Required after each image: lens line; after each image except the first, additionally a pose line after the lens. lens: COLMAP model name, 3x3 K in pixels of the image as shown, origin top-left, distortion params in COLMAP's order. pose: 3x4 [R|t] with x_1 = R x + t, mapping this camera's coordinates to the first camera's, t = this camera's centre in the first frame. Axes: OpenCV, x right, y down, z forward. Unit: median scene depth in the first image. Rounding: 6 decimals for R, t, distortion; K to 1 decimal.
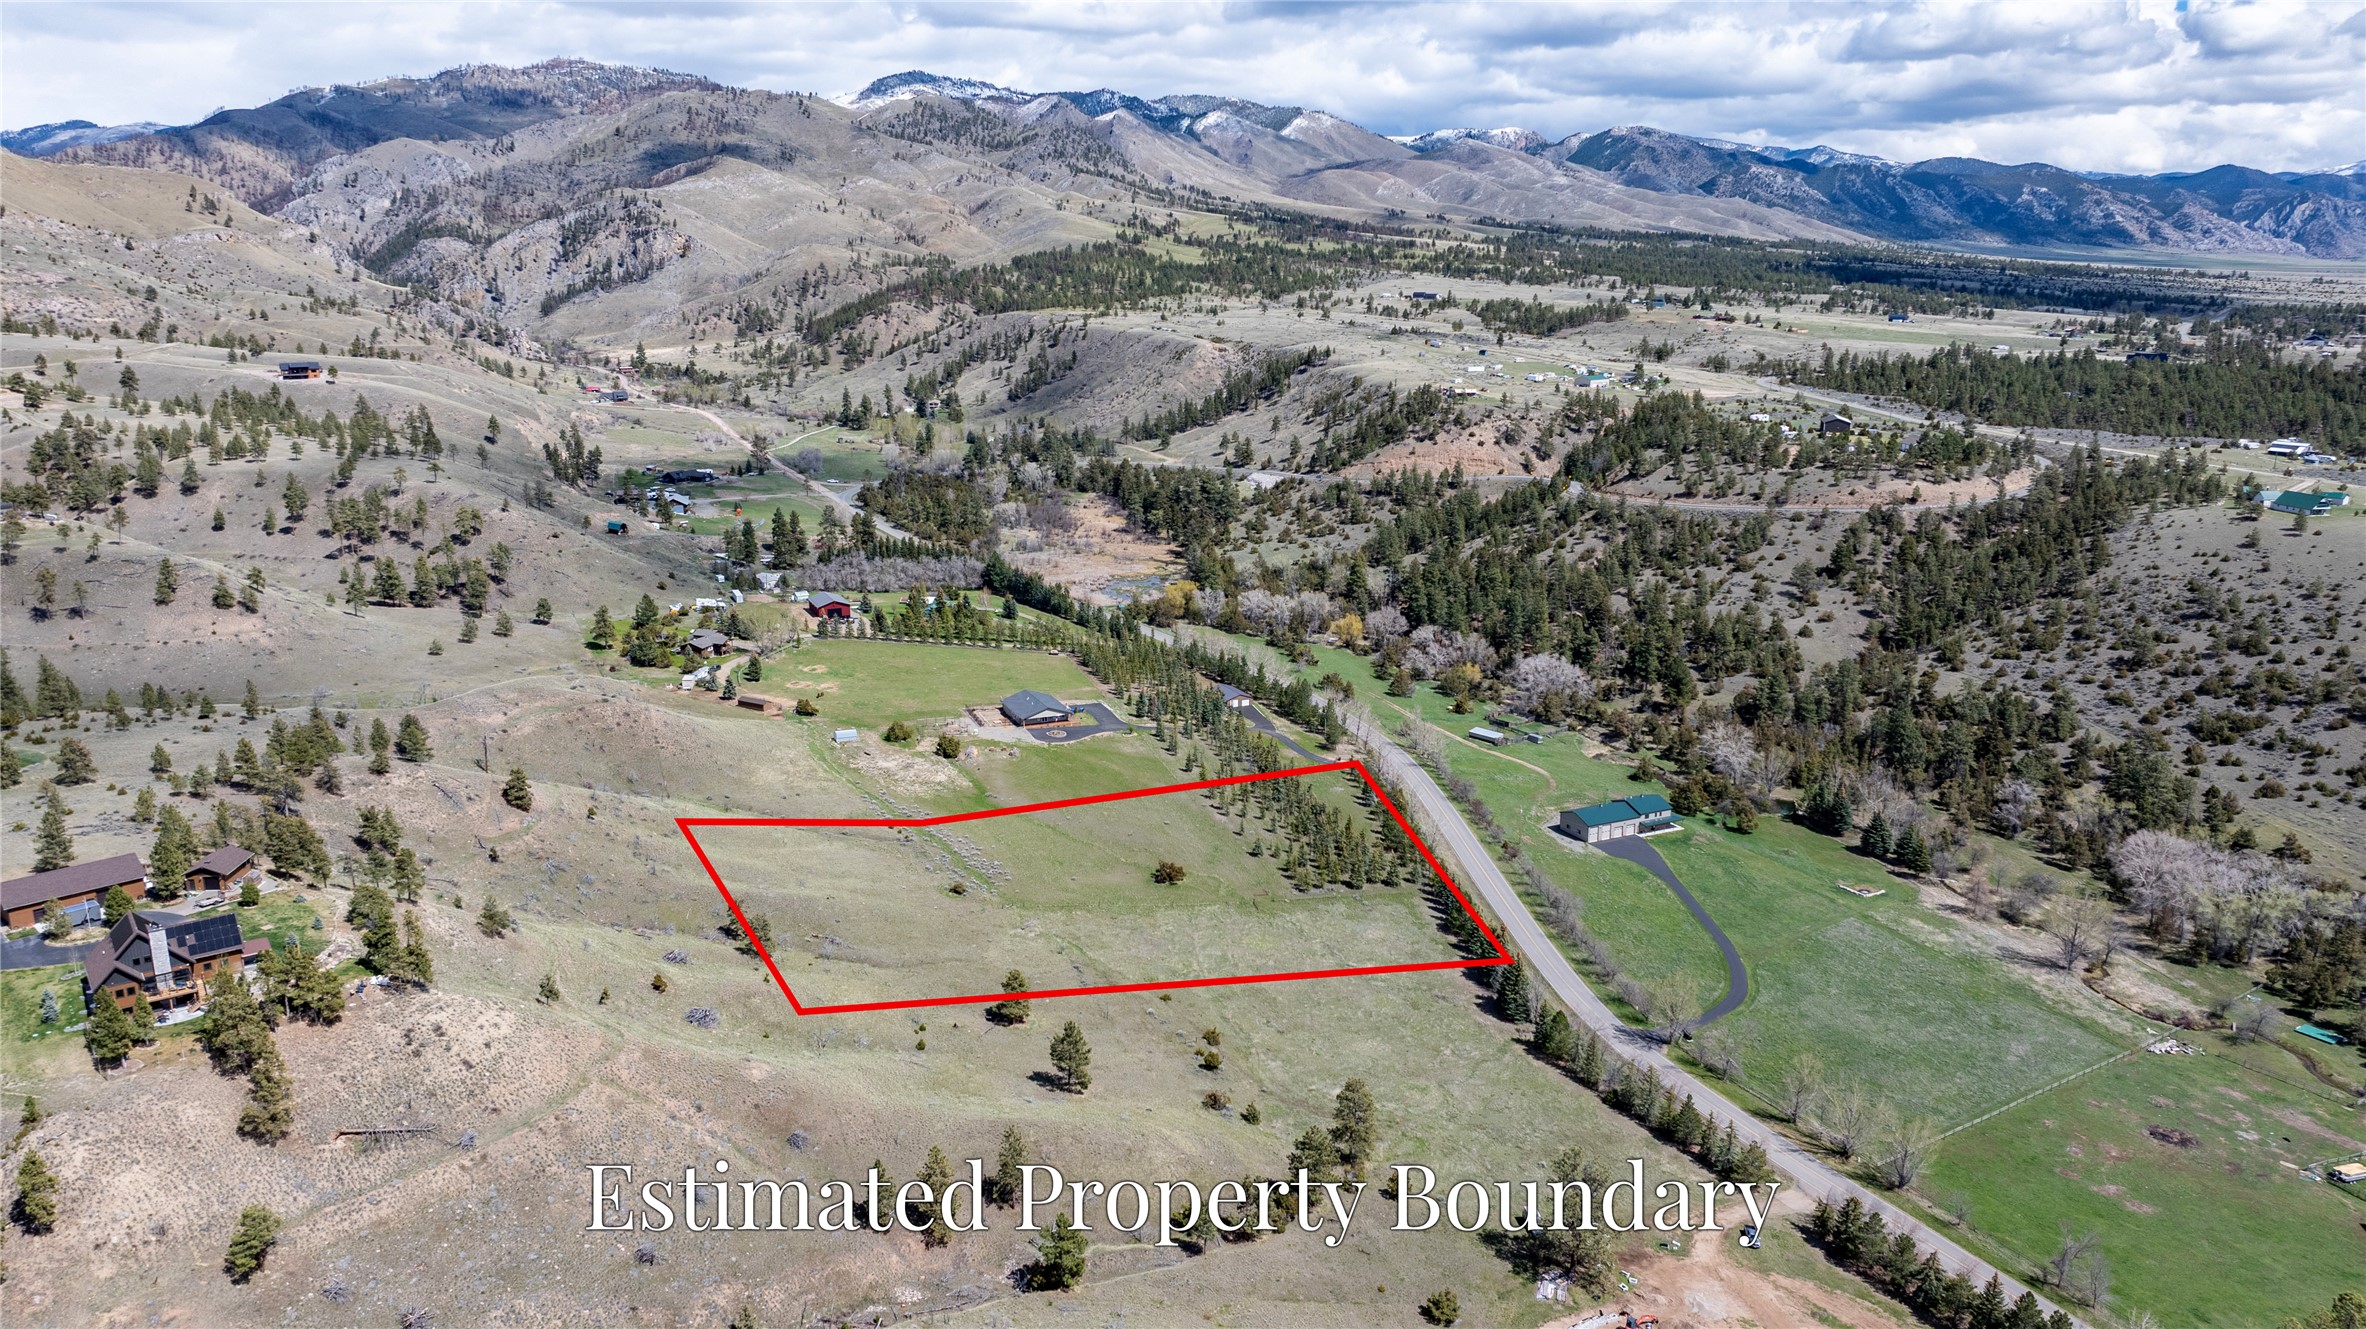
lens RADIAL K [[1668.1, 0, 1185.8], [0, 1668.1, 674.2], [0, 0, 1]] dist [-0.030358, 0.025581]
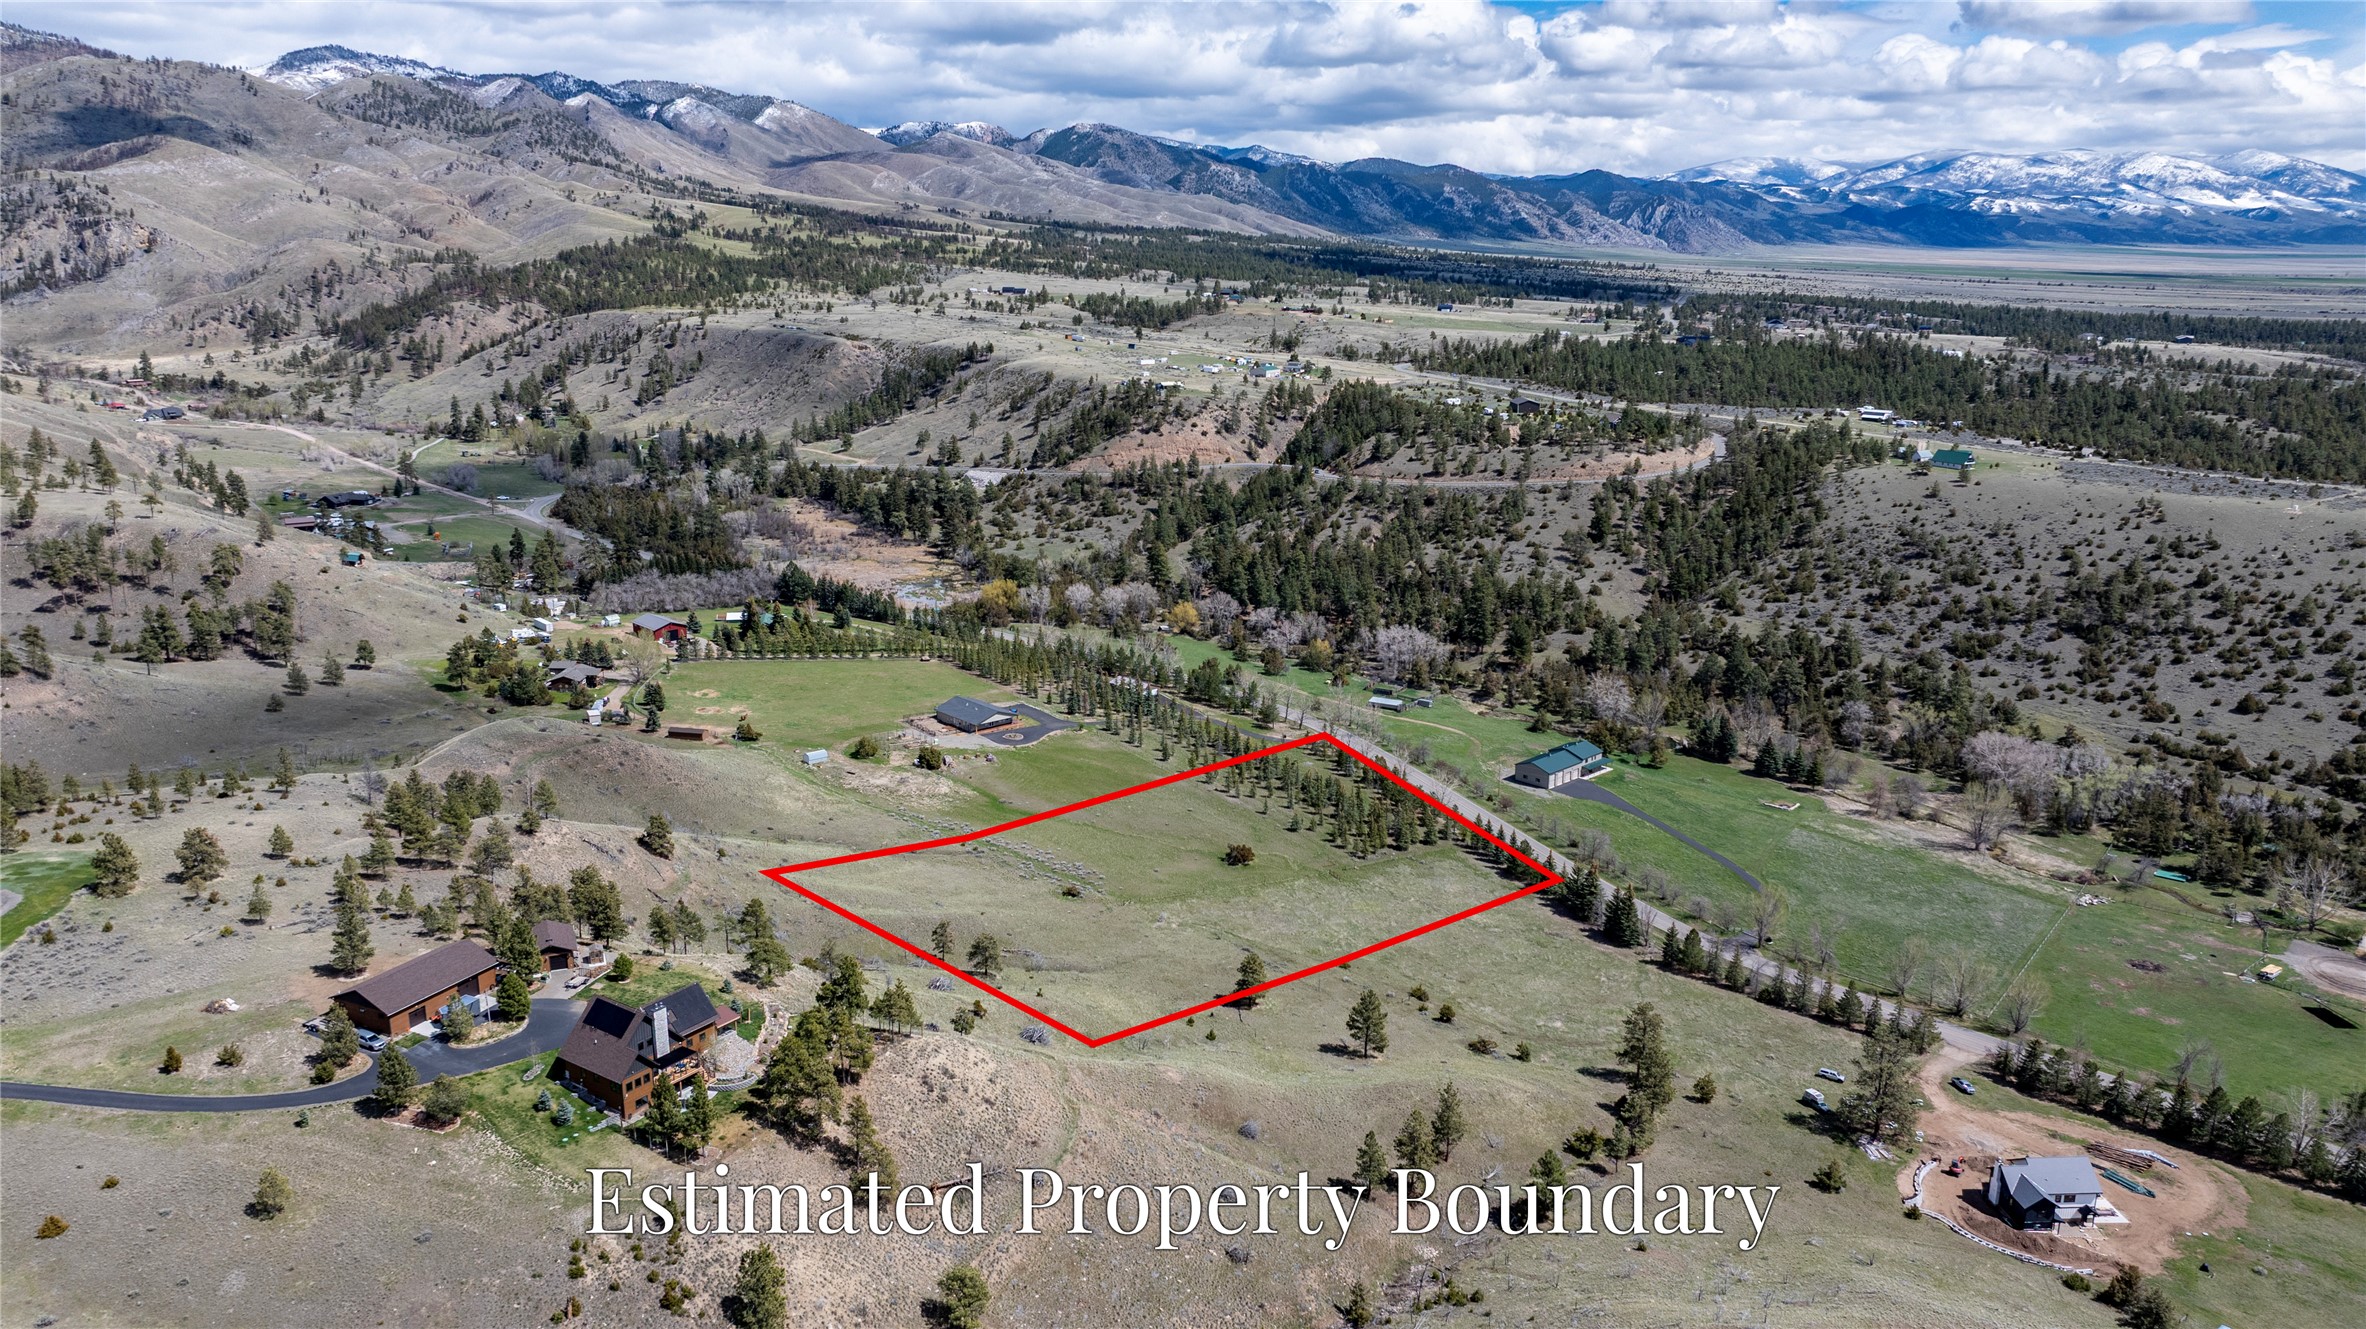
lens RADIAL K [[1668.1, 0, 1187.5], [0, 1668.1, 683.0], [0, 0, 1]] dist [-0.030358, 0.025581]
pose [[0.947609, -0.078283, 0.309693, -0.226313], [0.075501, 0.996925, 0.020981, -0.007247], [-0.310383, 0.003500, 0.950605, 0.016547]]
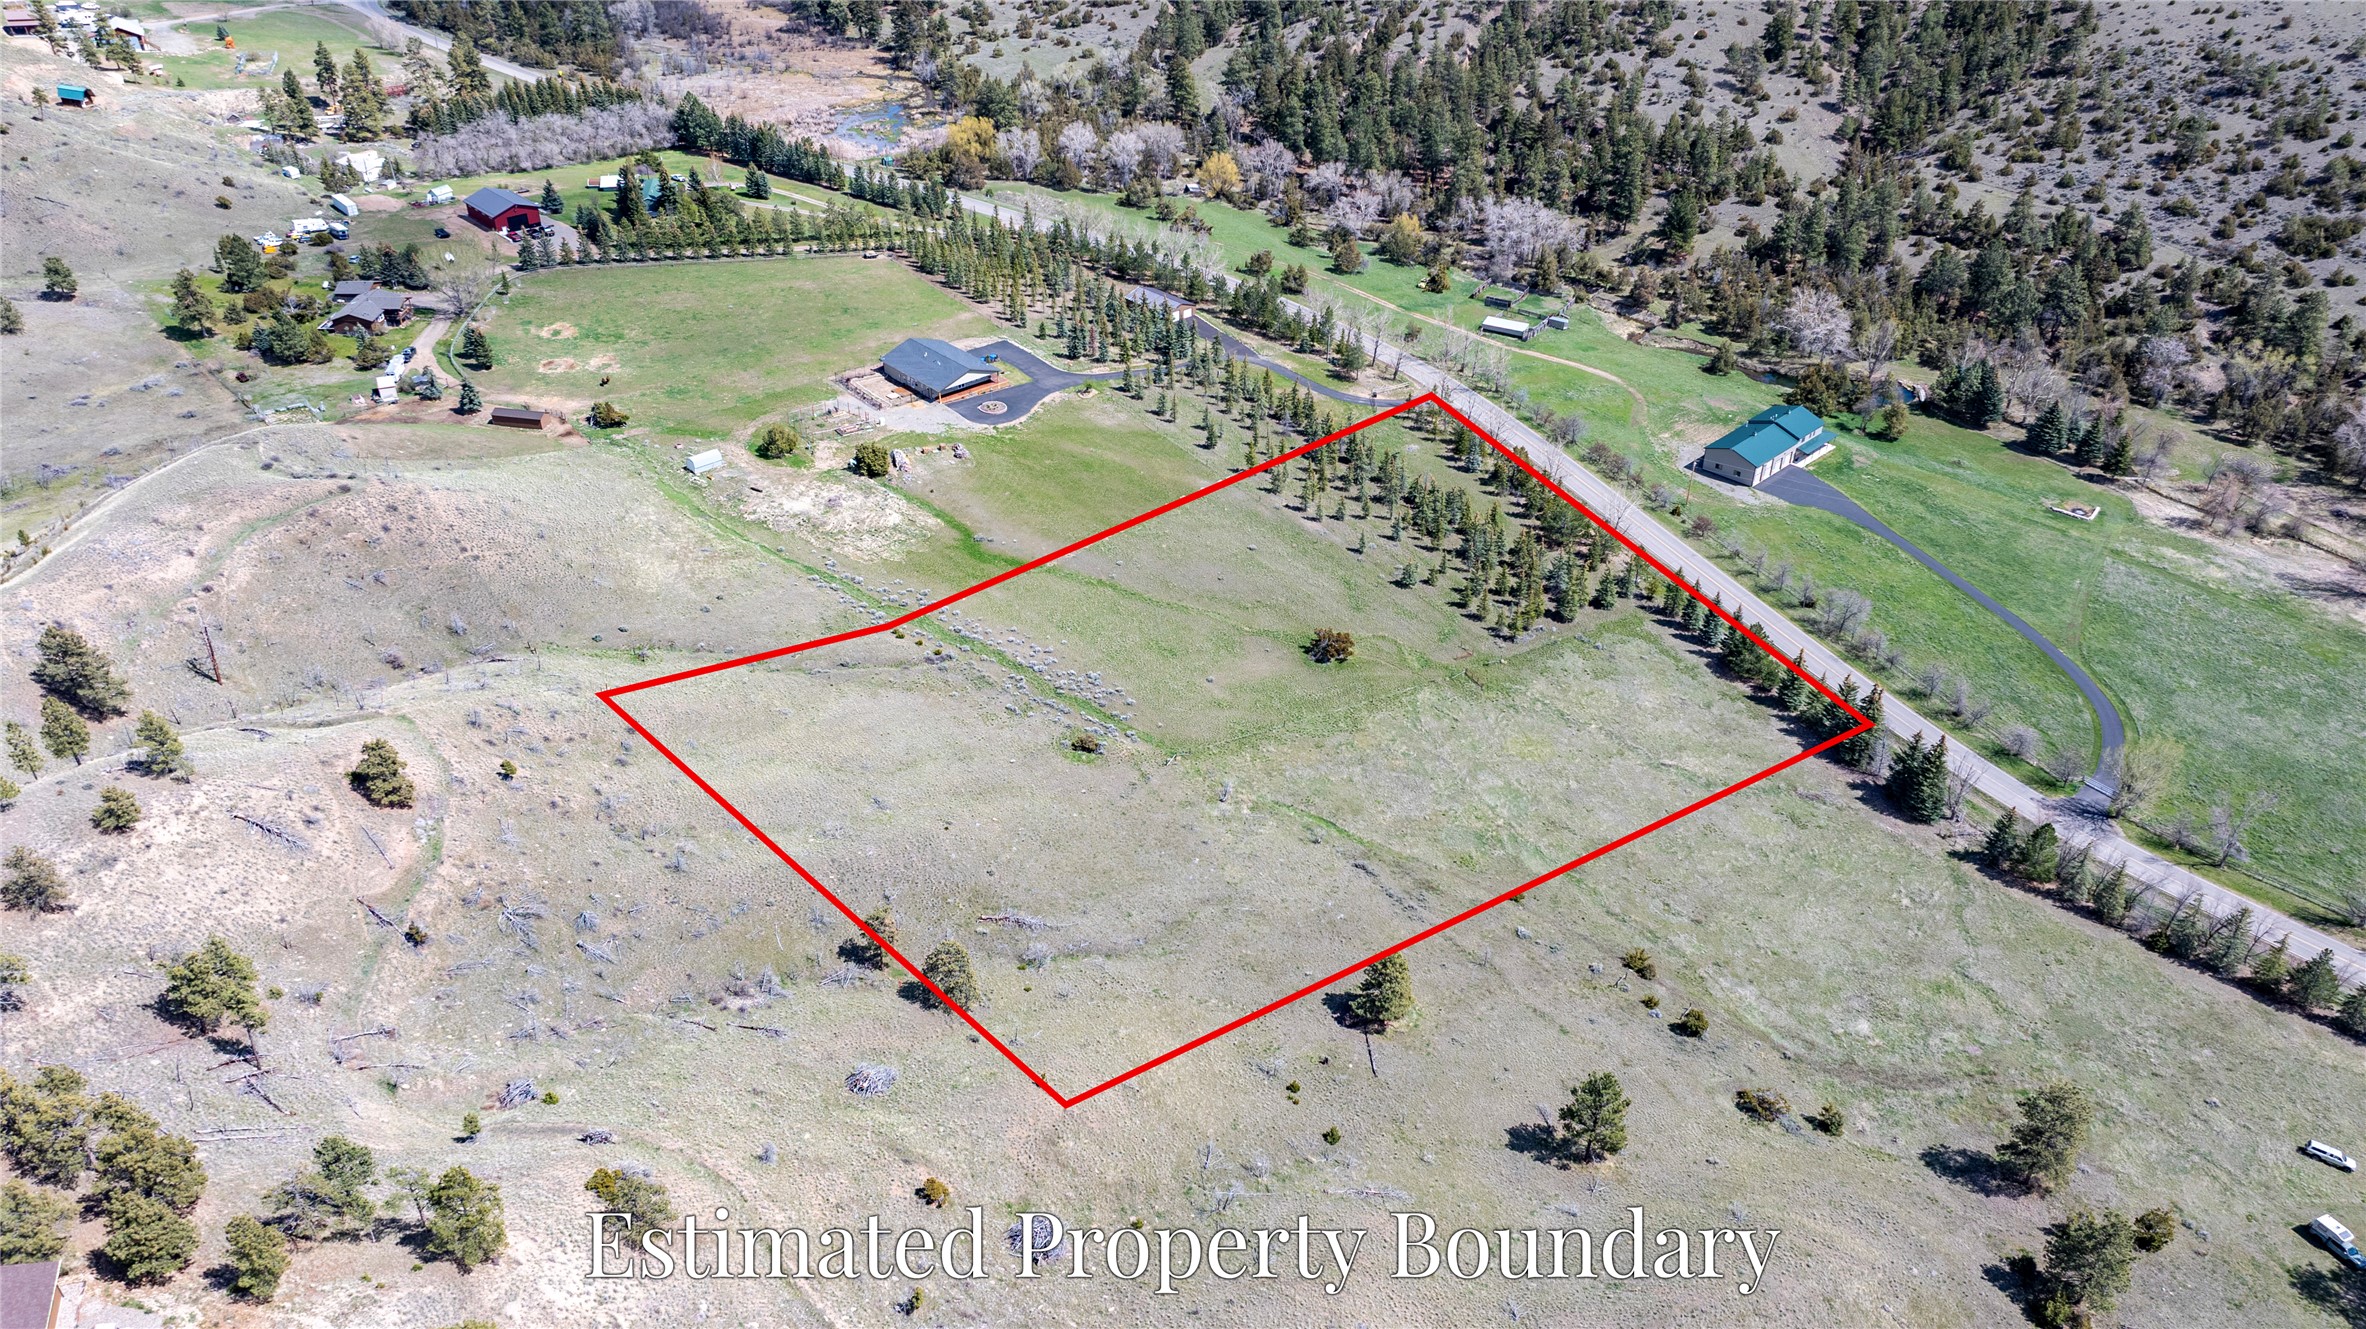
lens RADIAL K [[1668.1, 0, 1188.3], [0, 1668.1, 657.0], [0, 0, 1]] dist [-0.030358, 0.025581]
pose [[0.946903, -0.171034, 0.272253, -0.165333], [0.076251, 0.942074, 0.326623, -0.069299], [-0.312346, -0.288521, 0.905094, 0.247411]]
